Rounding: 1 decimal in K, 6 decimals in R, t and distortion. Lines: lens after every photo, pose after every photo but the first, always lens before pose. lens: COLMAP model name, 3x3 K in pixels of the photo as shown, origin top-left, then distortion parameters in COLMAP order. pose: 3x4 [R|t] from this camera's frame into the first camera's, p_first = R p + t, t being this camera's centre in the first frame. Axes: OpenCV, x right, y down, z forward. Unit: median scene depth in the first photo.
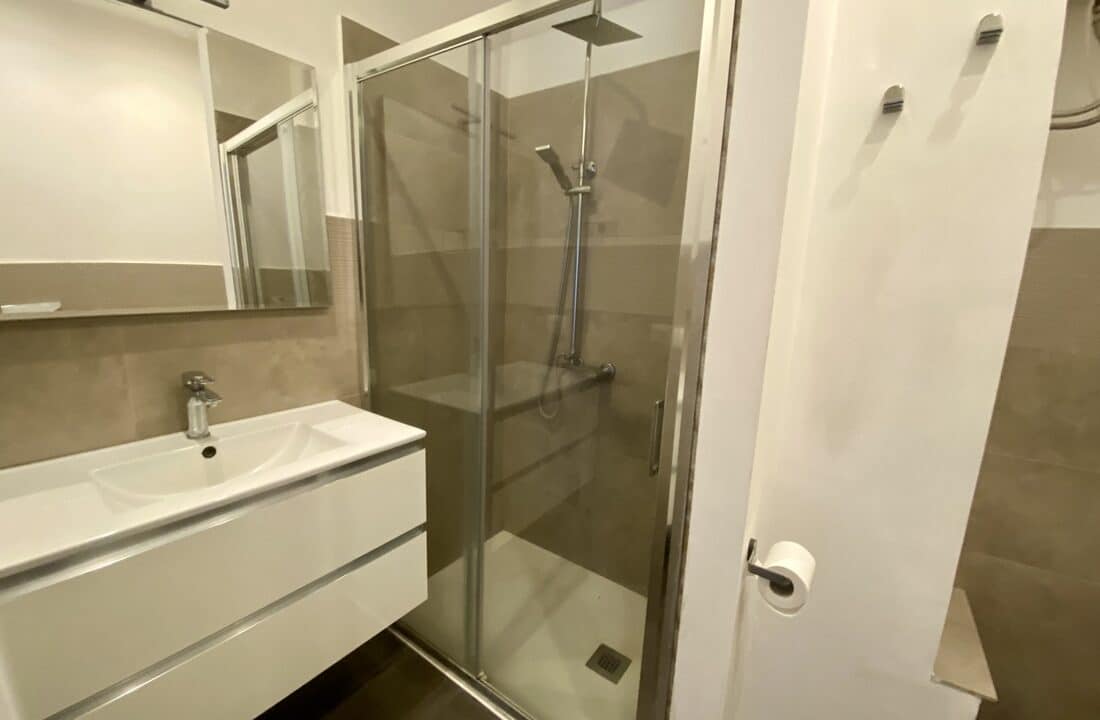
lens RADIAL K [[438.8, 0, 544.6], [0, 438.8, 362.1], [0, 0, 1]] dist [0.021932, -0.022233]
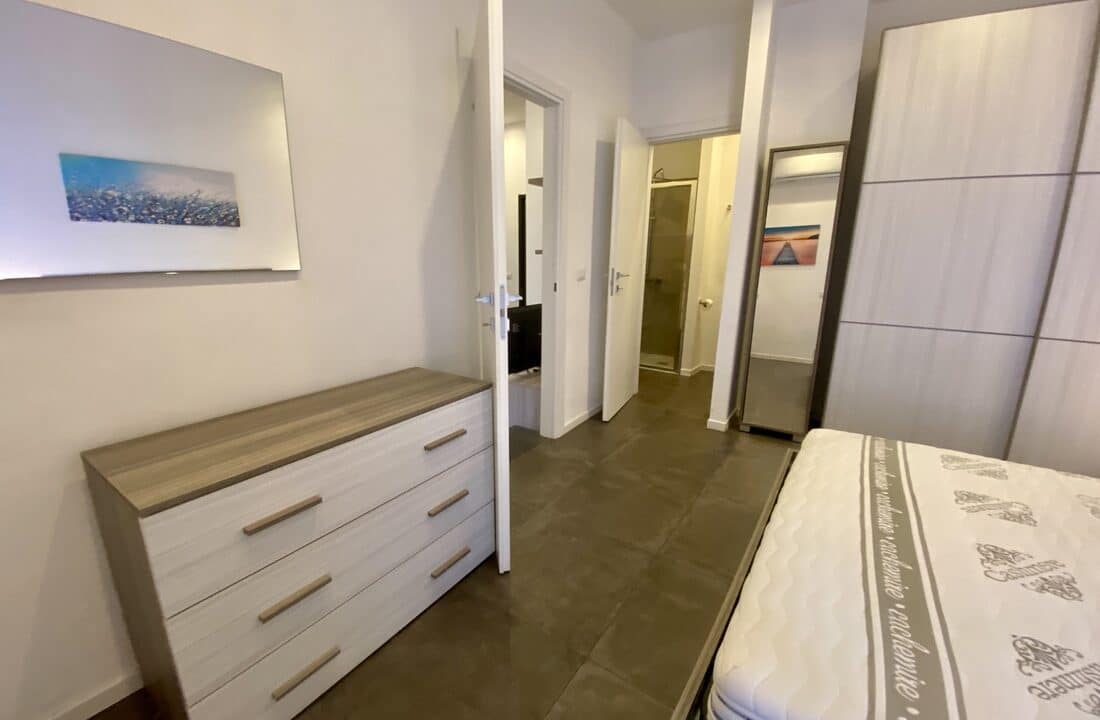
lens RADIAL K [[438.8, 0, 544.6], [0, 438.8, 362.1], [0, 0, 1]] dist [0.021932, -0.022233]
pose [[0.999534, -0.030437, 0.002088, -0.612342], [0.030259, 0.997758, 0.059694, 0.353572], [-0.003901, -0.059603, 0.998215, -1.855512]]
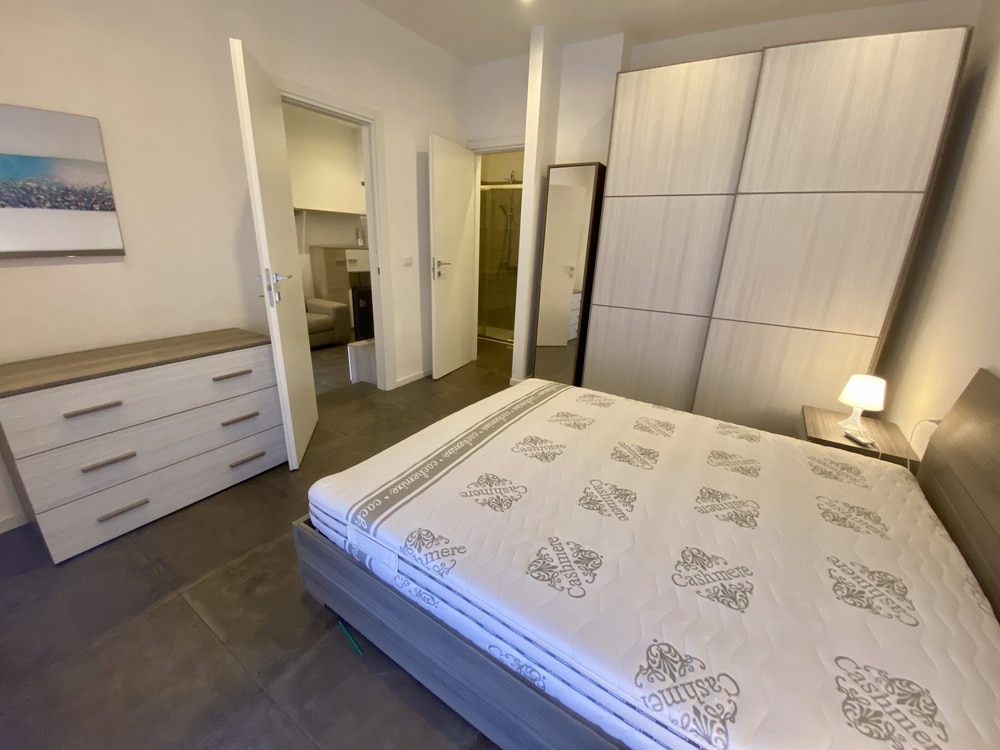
lens RADIAL K [[401.8, 0, 498.3], [0, 401.8, 377.0], [0, 0, 1]] dist [0.012366, -0.017497]
pose [[0.999233, -0.012499, 0.037101, -0.128350], [0.006885, 0.989003, 0.147734, 0.388024], [-0.038540, -0.147365, 0.988331, -2.154304]]
